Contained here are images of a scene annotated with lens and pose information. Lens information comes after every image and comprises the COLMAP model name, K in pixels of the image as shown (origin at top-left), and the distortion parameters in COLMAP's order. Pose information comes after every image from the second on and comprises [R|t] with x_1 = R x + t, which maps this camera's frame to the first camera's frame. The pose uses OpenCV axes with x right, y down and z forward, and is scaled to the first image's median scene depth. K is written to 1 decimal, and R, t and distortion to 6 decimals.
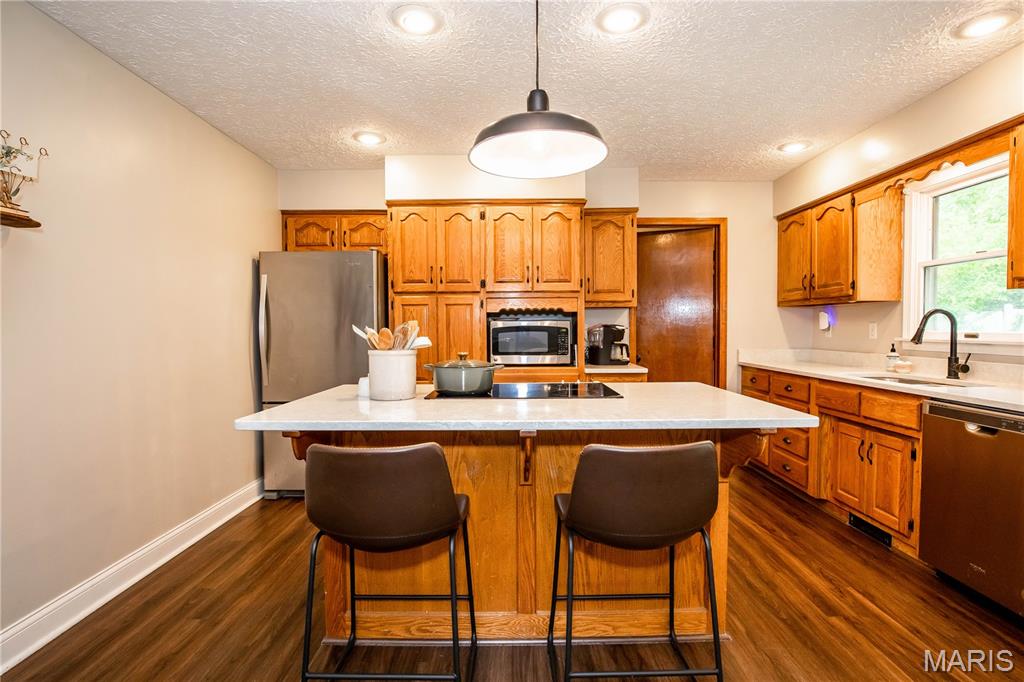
lens RADIAL K [[495.8, 0, 514.2], [0, 495.8, 345.2], [0, 0, 1]] dist [-0.029279, -0.000112]
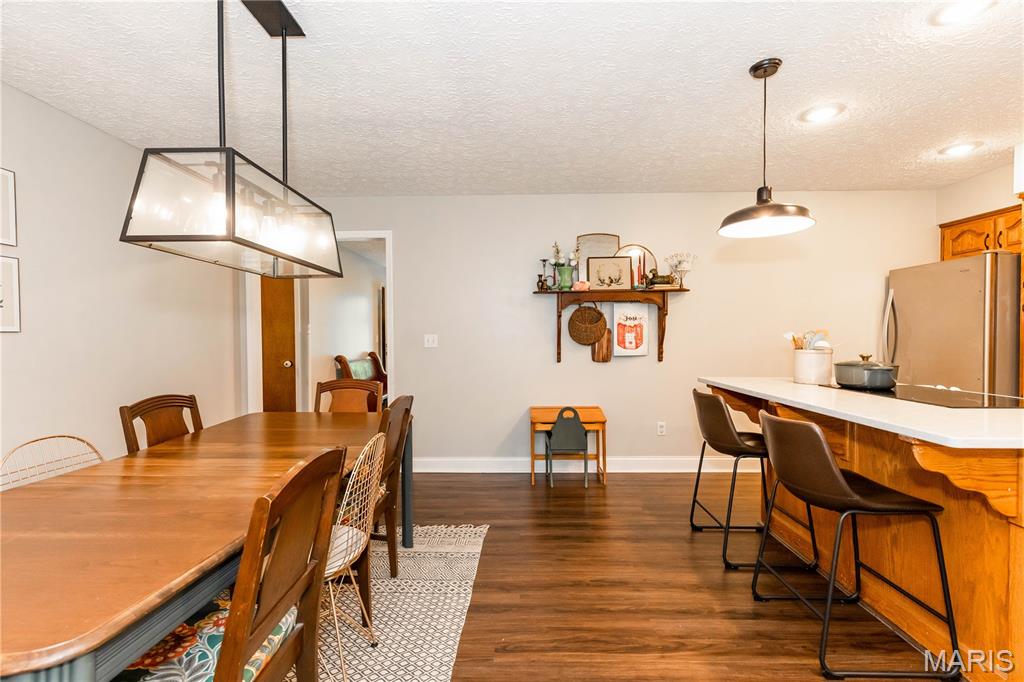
lens RADIAL K [[458.0, 0, 512.6], [0, 458.0, 343.0], [0, 0, 1]] dist [0.004434, -0.000380]
pose [[-0.022007, 0.023331, -0.999486, 0.615967], [-0.032028, 0.999198, 0.024030, -0.007497], [0.999245, 0.032541, -0.021242, 0.089152]]
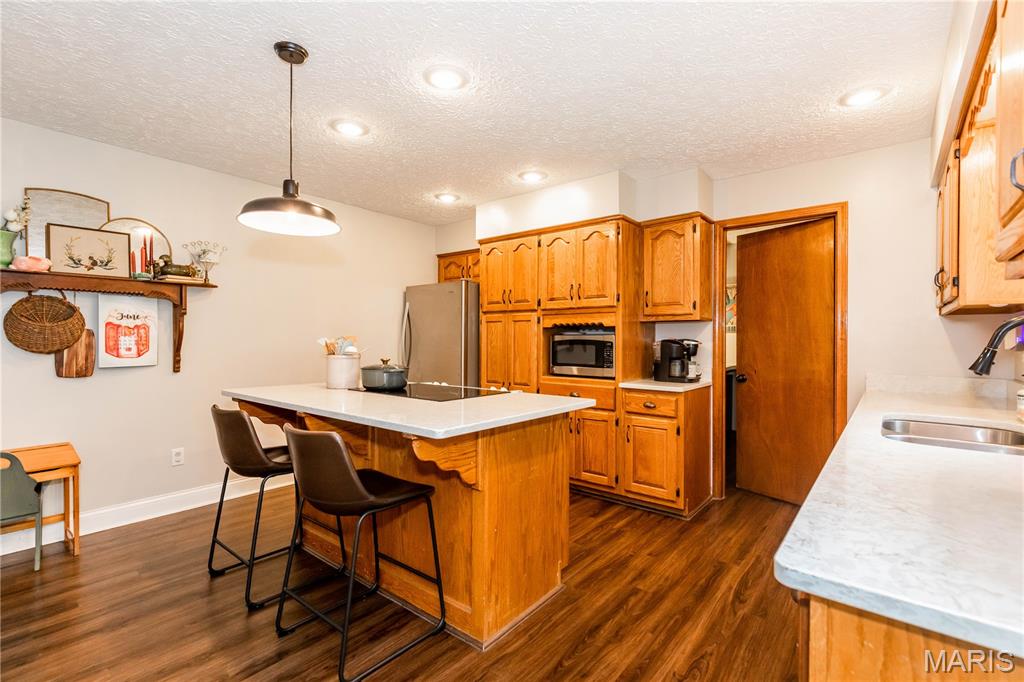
lens RADIAL K [[467.3, 0, 515.4], [0, 467.3, 341.6], [0, 0, 1]] dist [0.004365, -0.000290]
pose [[0.774110, 0.012209, -0.632934, 0.577465], [-0.032975, 0.999234, -0.021055, -0.009594], [0.632192, 0.037170, 0.773920, 0.135879]]
